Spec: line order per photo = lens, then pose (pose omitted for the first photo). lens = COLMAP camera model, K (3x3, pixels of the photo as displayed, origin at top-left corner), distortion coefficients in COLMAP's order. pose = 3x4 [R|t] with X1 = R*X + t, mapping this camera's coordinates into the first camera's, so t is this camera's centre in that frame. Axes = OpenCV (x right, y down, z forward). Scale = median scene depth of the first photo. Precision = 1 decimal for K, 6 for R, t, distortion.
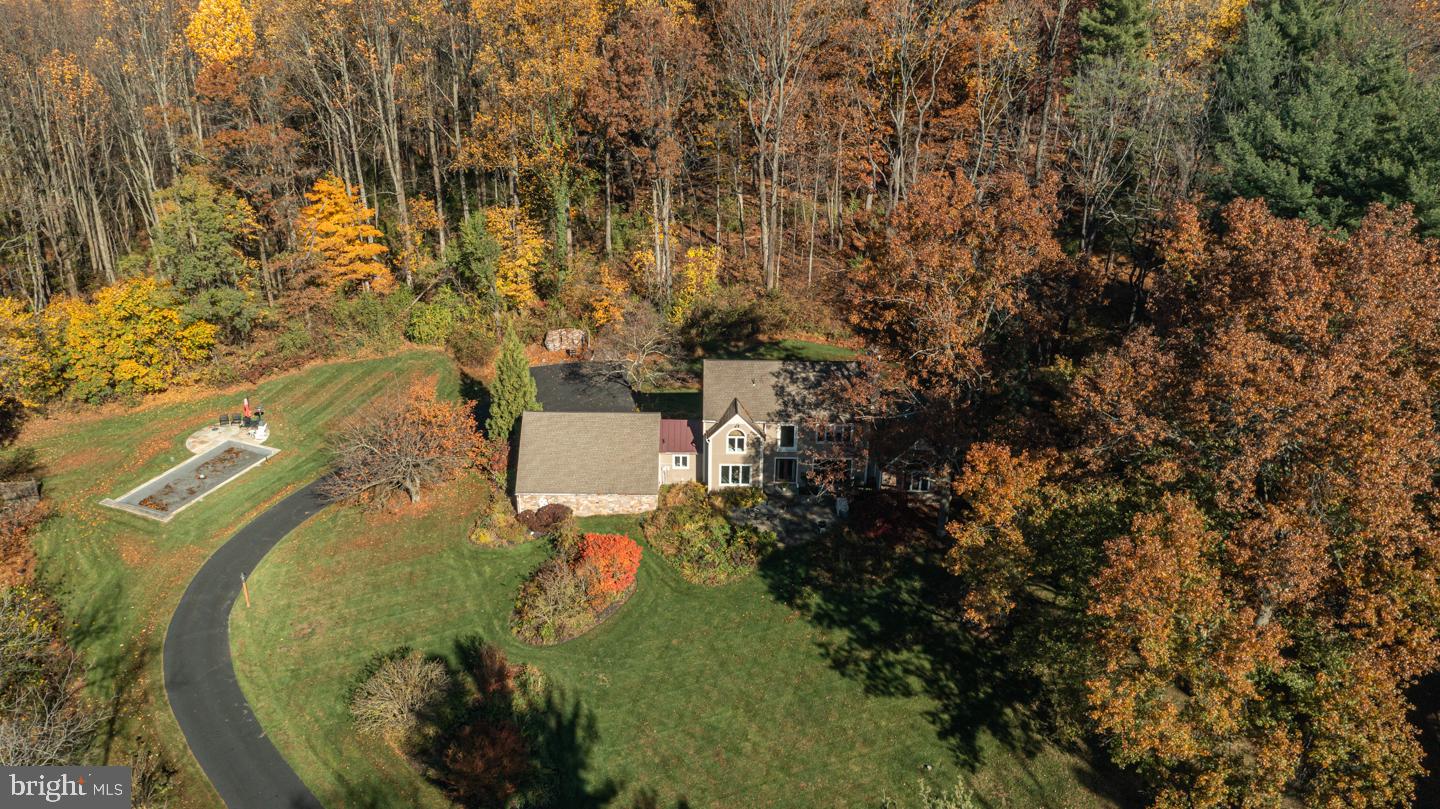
lens RADIAL K [[1138.5, 0, 720.0], [0, 1138.5, 404.5], [0, 0, 1]] dist [0.029585, 0.001630]
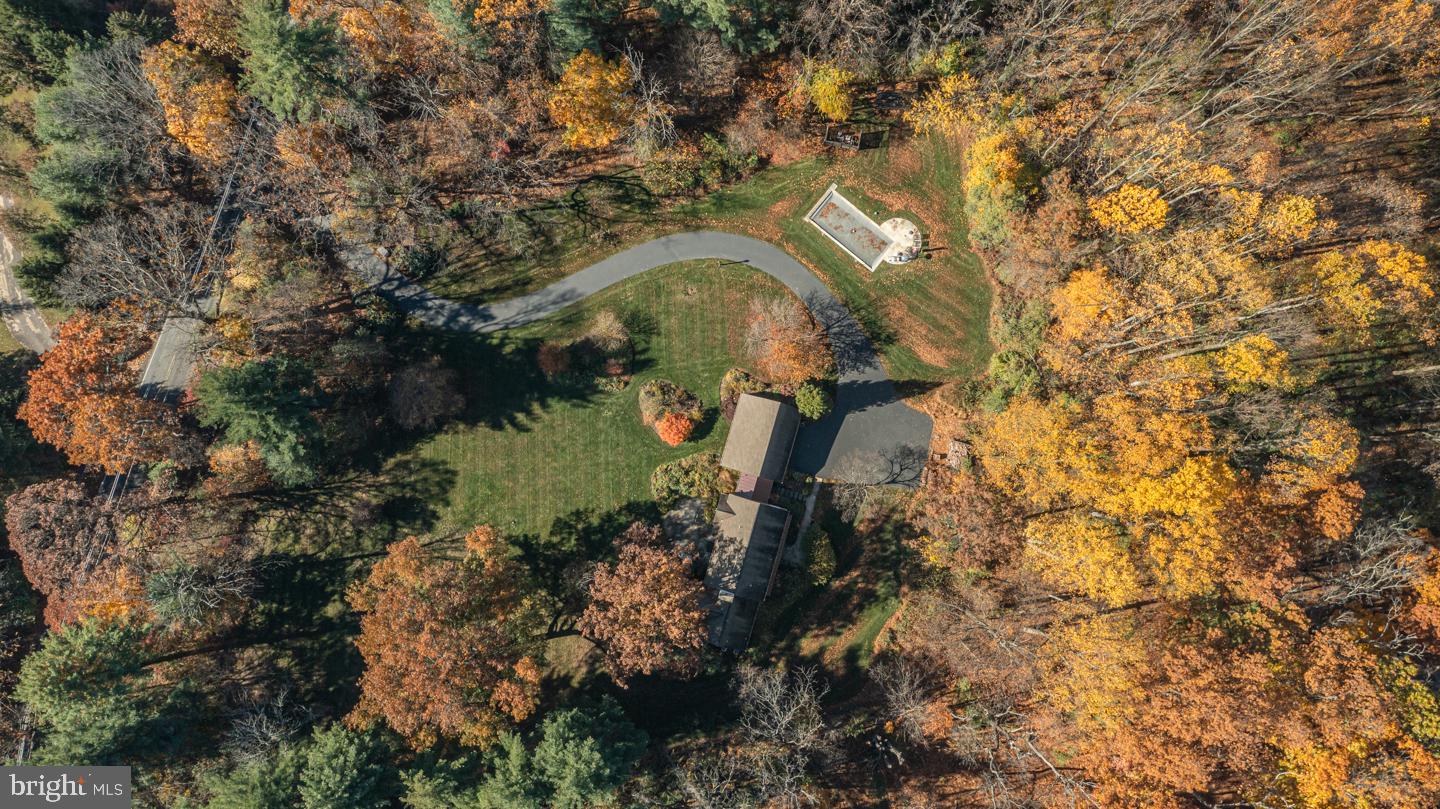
lens RADIAL K [[1168.8, 0, 720.0], [0, 1168.8, 404.5], [0, 0, 1]] dist [0.017139, 0.006545]
pose [[-0.281840, 0.957546, -0.060601, -0.035549], [-0.412813, -0.064004, 0.908564, -1.654778], [0.866113, 0.281087, 0.413326, 0.173620]]
